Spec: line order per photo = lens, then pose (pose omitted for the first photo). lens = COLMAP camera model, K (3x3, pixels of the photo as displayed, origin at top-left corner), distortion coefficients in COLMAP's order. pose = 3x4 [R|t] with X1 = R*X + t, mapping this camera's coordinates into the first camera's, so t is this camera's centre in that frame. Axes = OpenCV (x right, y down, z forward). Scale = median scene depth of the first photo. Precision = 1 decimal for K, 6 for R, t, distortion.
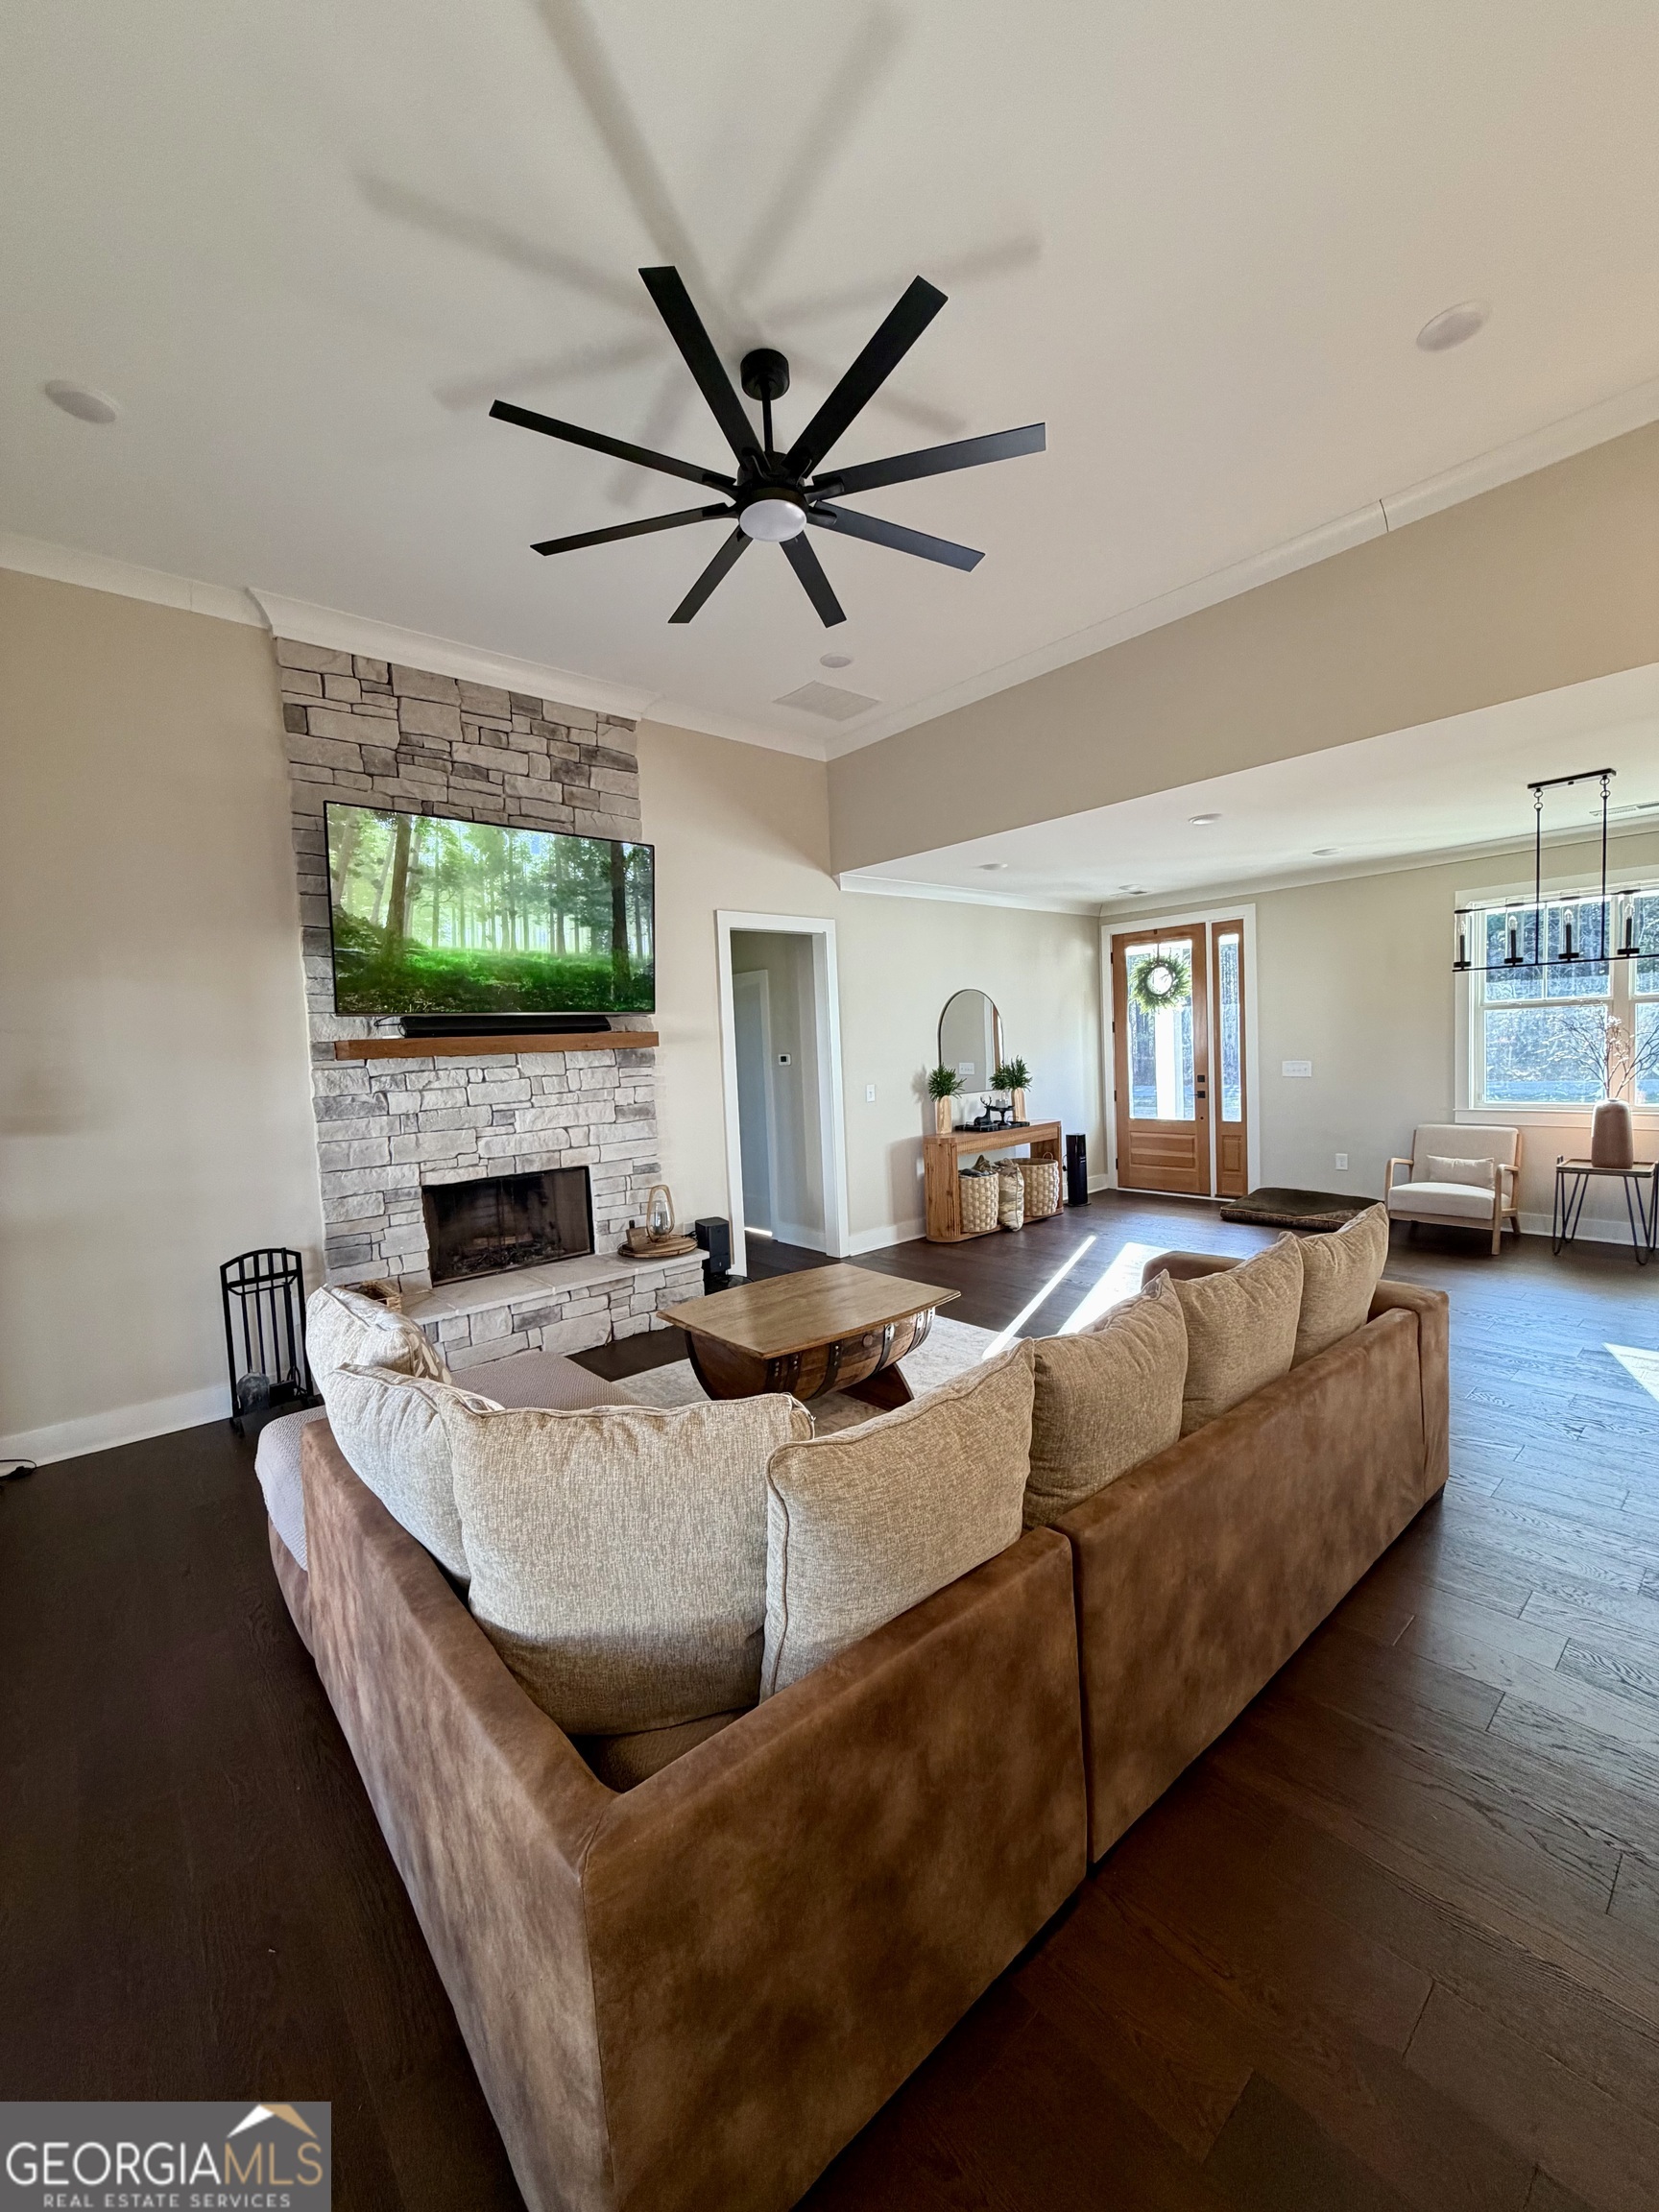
lens RADIAL K [[880.7, 0, 828.7], [0, 880.7, 1103.5], [0, 0, 1]] dist [-0.000810, -0.000792]
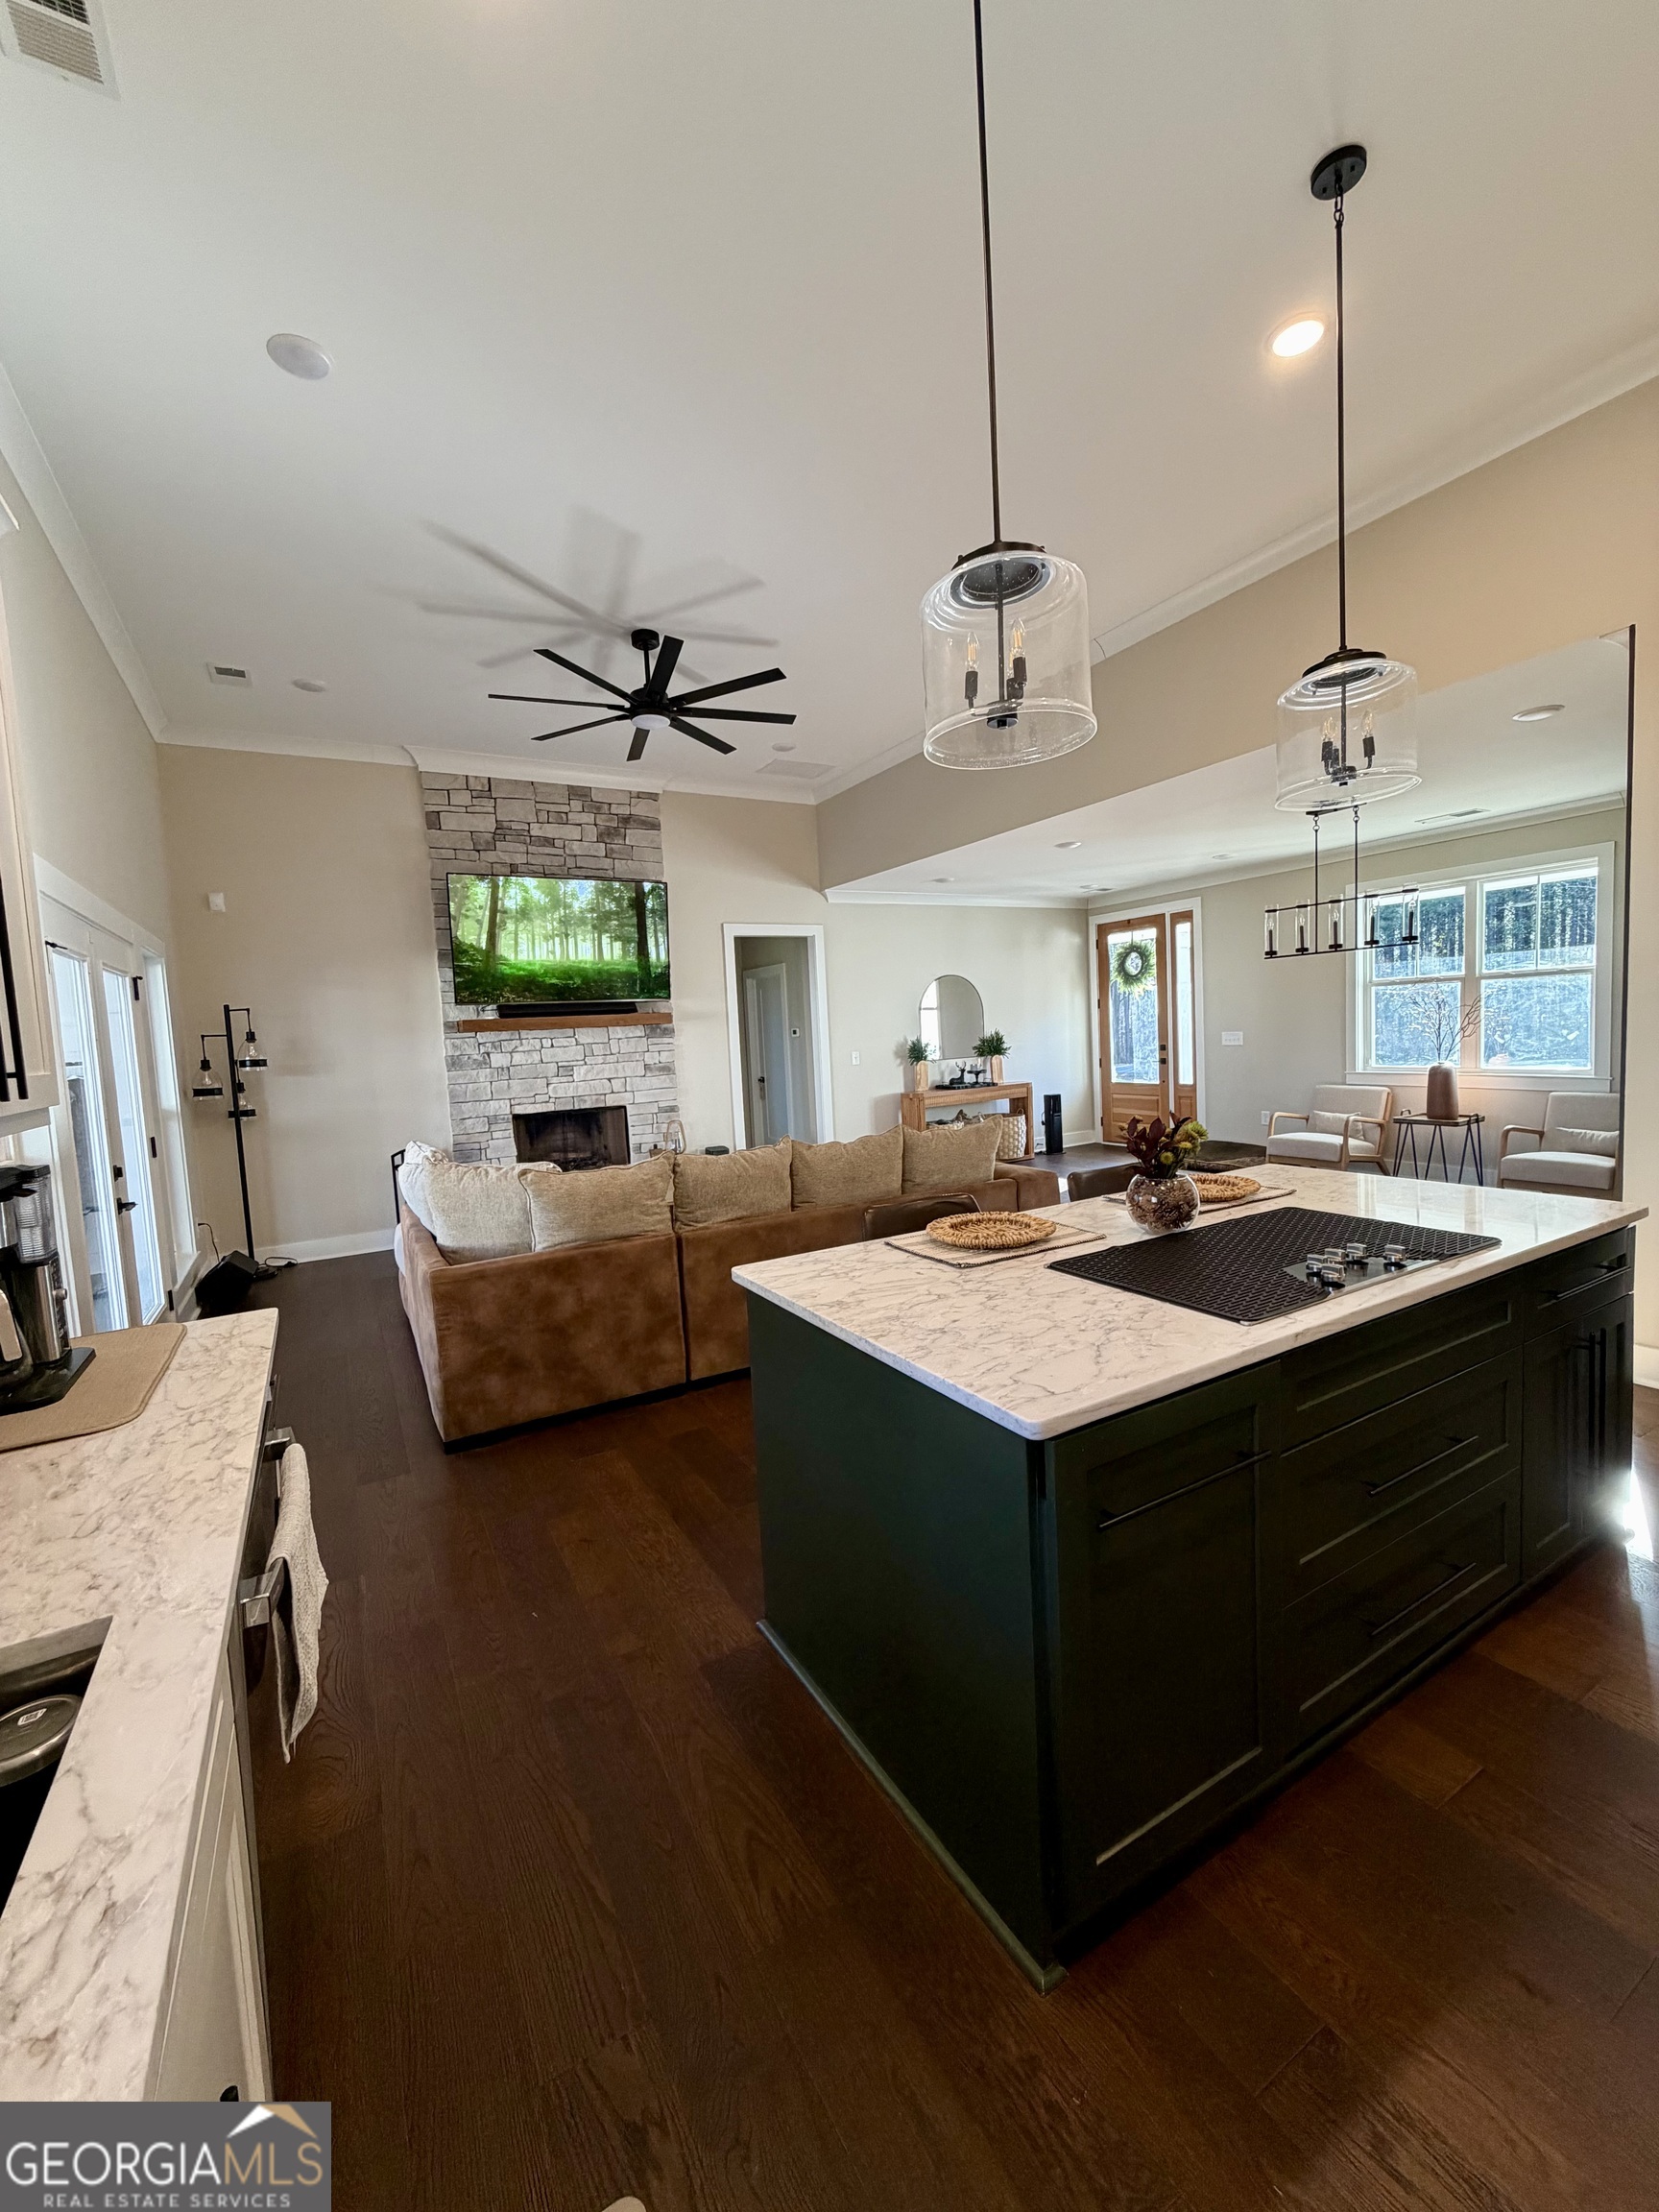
lens RADIAL K [[880.7, 0, 826.7], [0, 880.7, 1103.6], [0, 0, 1]] dist [-0.000810, -0.000792]
pose [[0.980181, 0.011232, -0.197784, 0.345315], [-0.006085, 0.999627, 0.026609, 0.027456], [0.198009, -0.024878, 0.979884, -0.364008]]
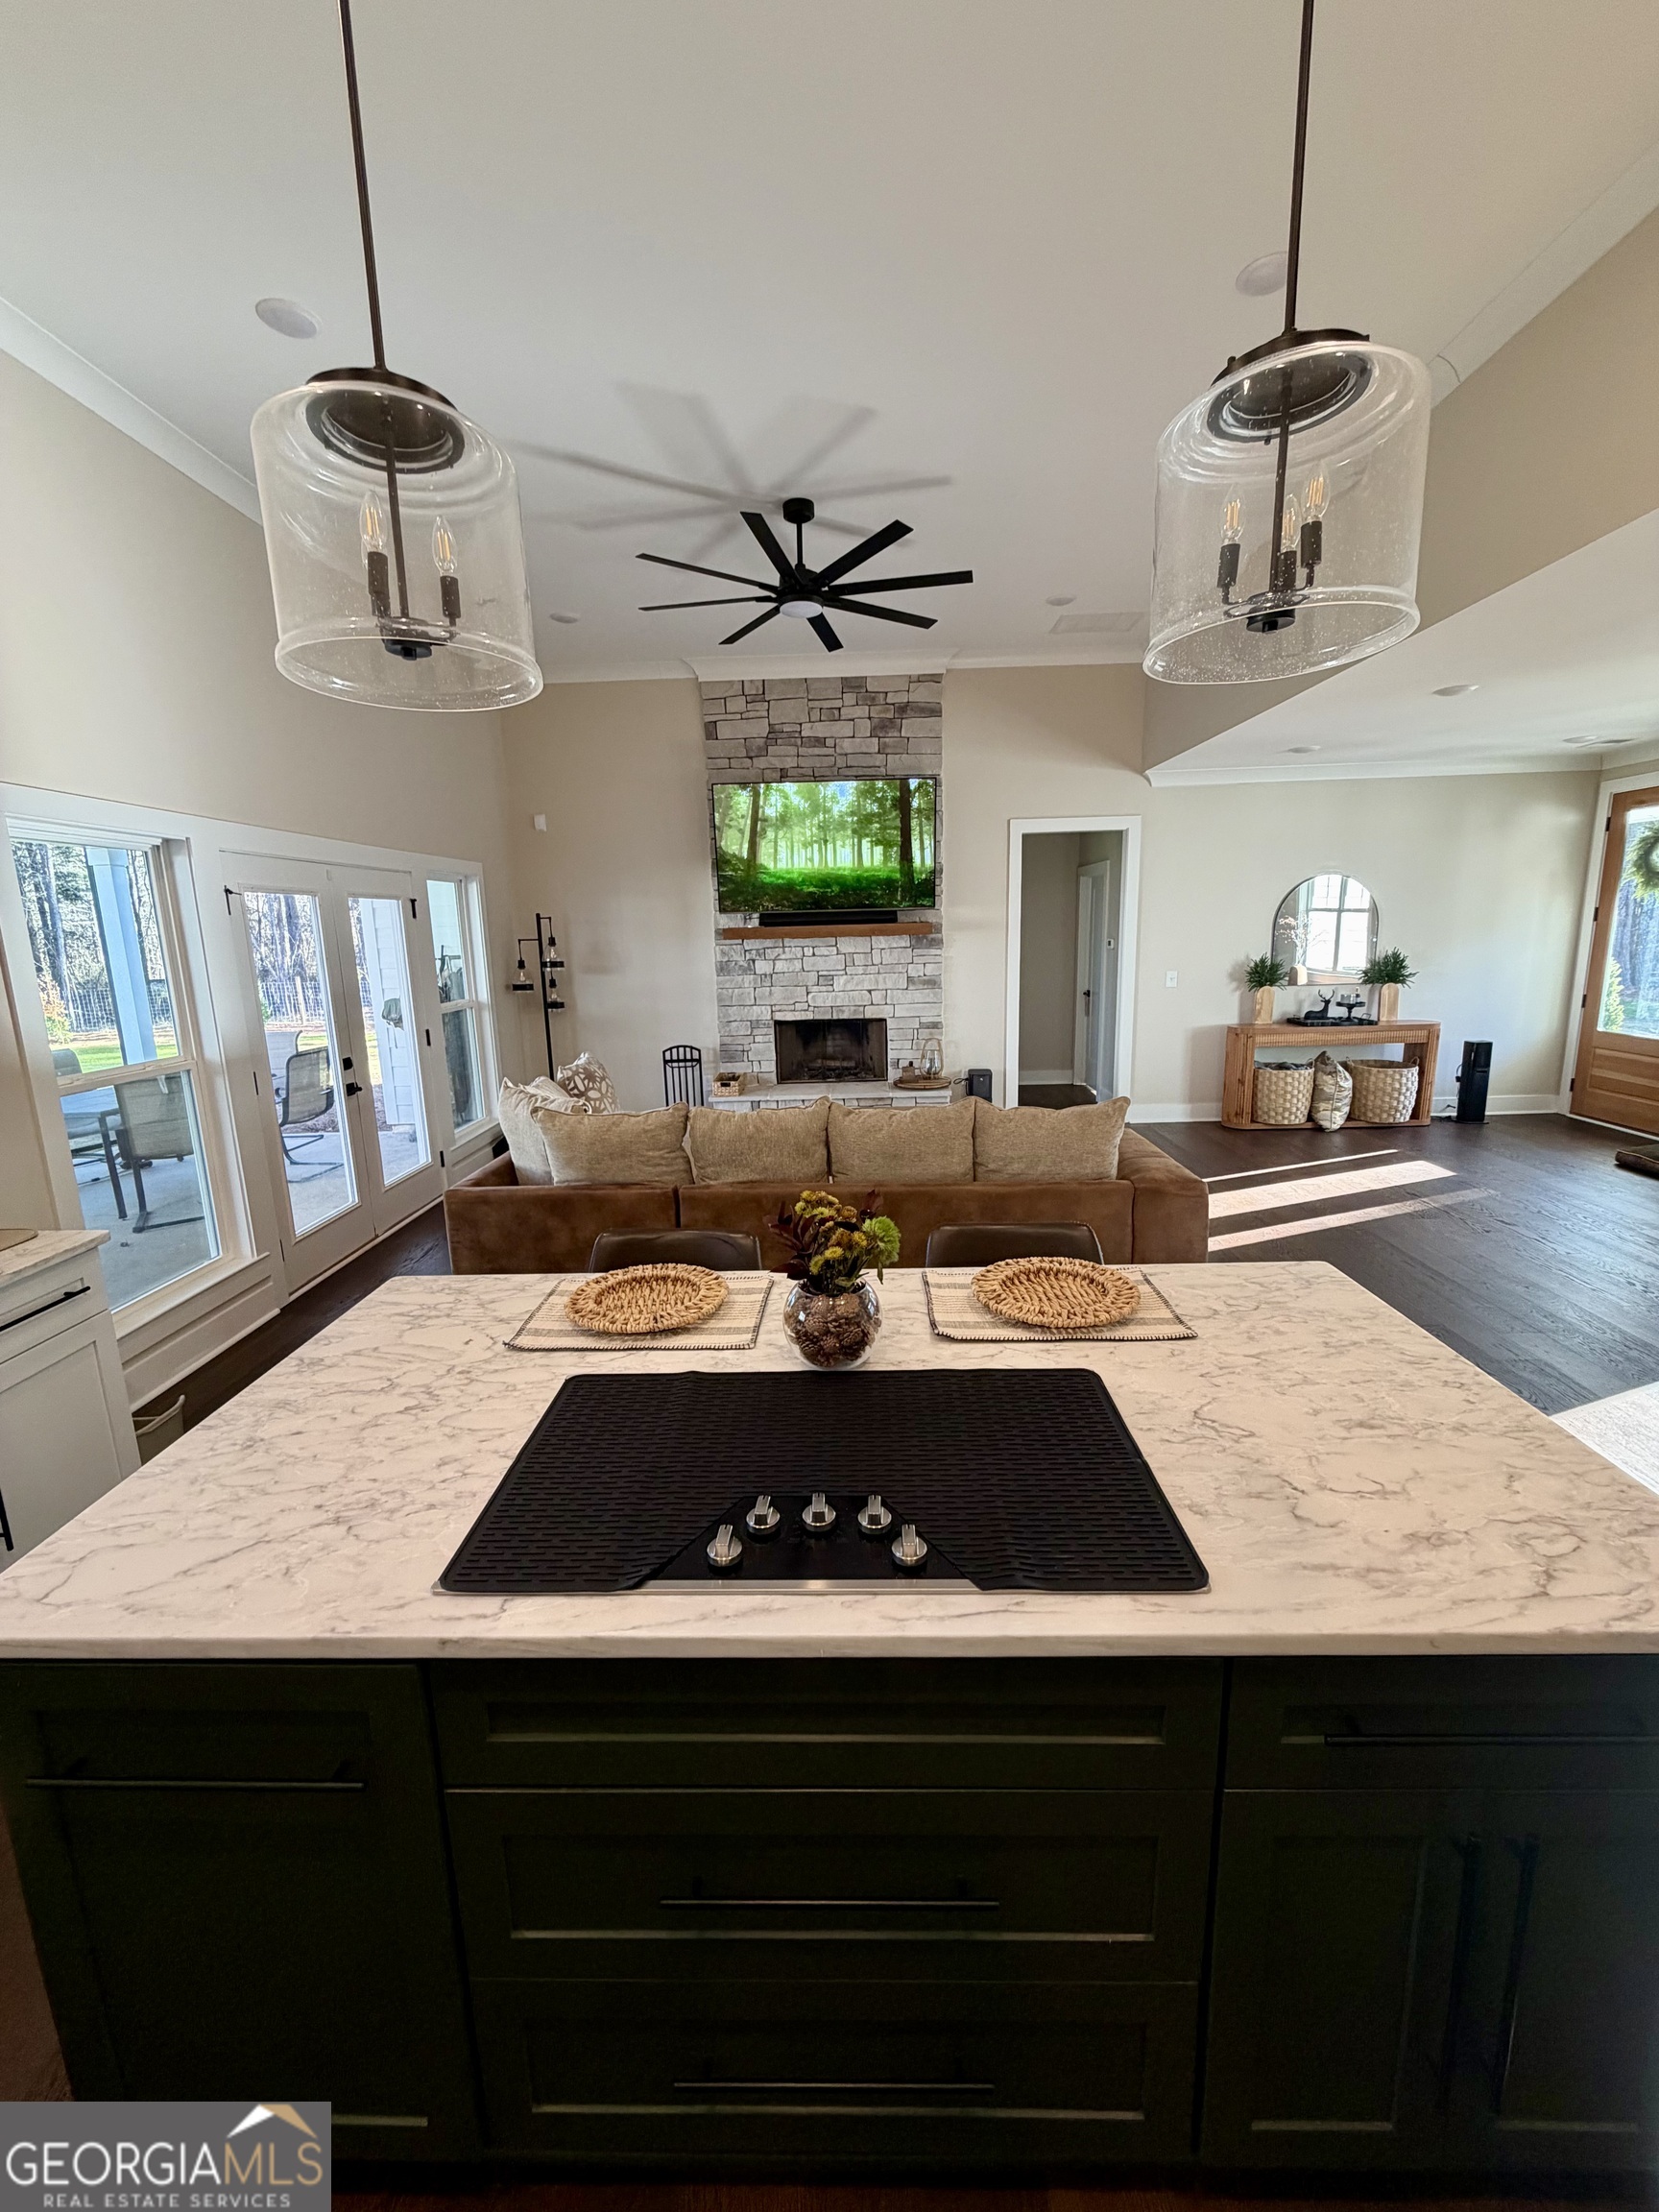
lens RADIAL K [[880.7, 0, 828.0], [0, 880.7, 1101.9], [0, 0, 1]] dist [-0.000810, -0.000792]
pose [[0.735418, 0.156368, -0.659325, 0.619667], [-0.051061, 0.983032, 0.176186, -0.042339], [0.675688, -0.095904, 0.730923, -0.107314]]
